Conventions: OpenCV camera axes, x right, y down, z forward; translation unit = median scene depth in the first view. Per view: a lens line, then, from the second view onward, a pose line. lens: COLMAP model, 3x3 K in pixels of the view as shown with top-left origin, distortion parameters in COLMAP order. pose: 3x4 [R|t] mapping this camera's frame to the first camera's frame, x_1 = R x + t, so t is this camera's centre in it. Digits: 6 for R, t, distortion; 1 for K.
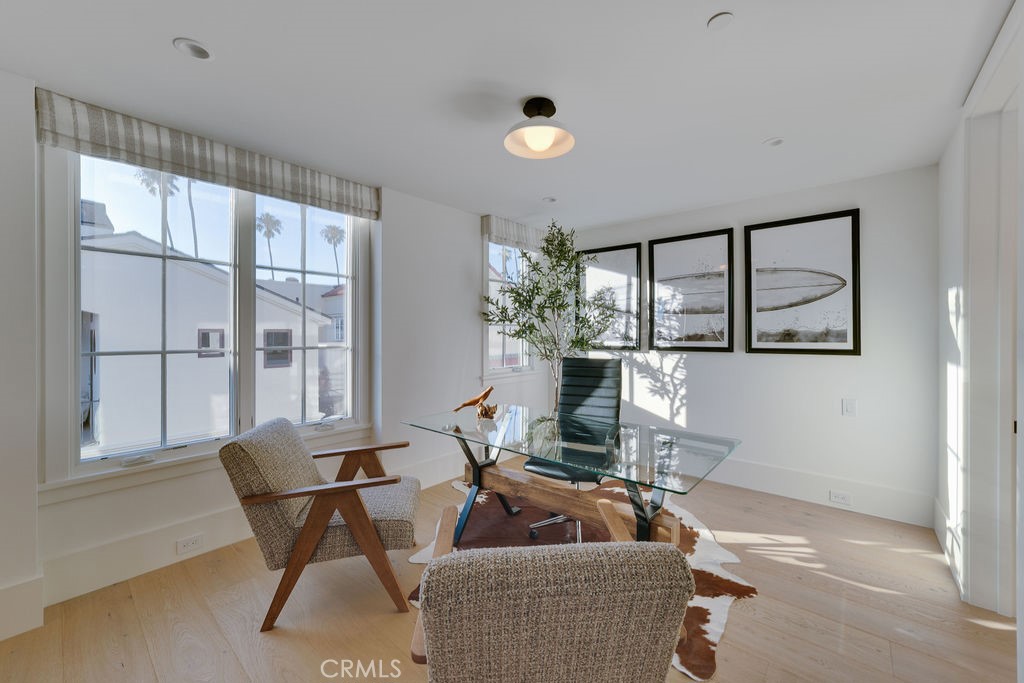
lens RADIAL K [[400.8, 0, 514.6], [0, 400.8, 336.5], [0, 0, 1]] dist [0.000606, 0.000217]
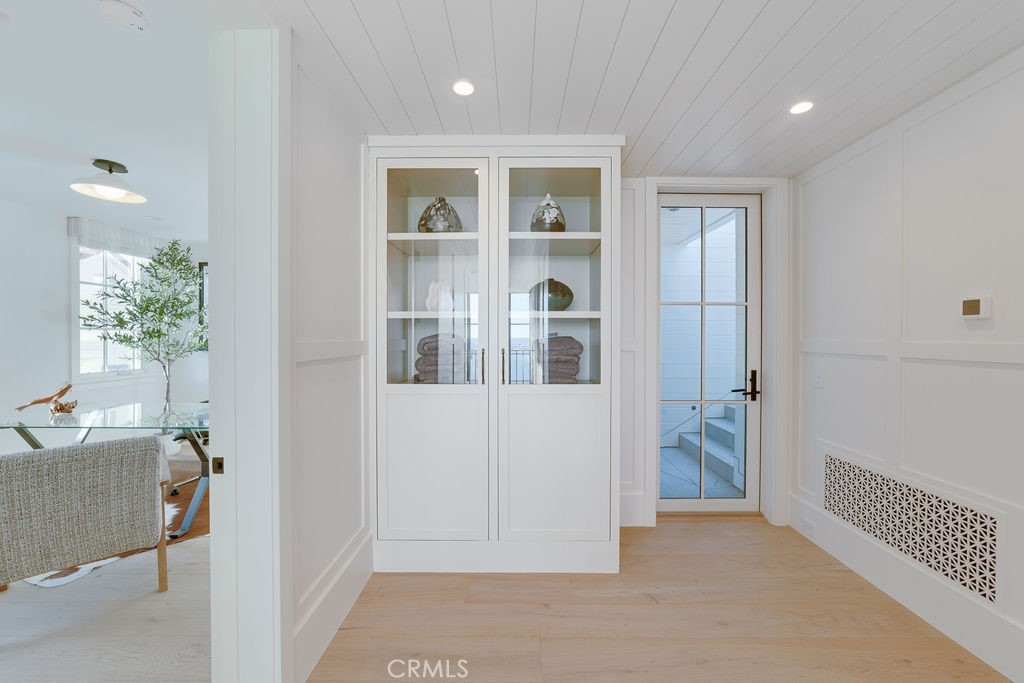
lens RADIAL K [[404.5, 0, 501.5], [0, 404.5, 341.1], [0, 0, 1]] dist [0.009638, 0.000289]
pose [[0.777560, -0.001956, 0.628806, 0.164717], [0.003798, 0.999992, -0.001586, 0.009228], [-0.628798, 0.003622, 0.777561, -0.661095]]
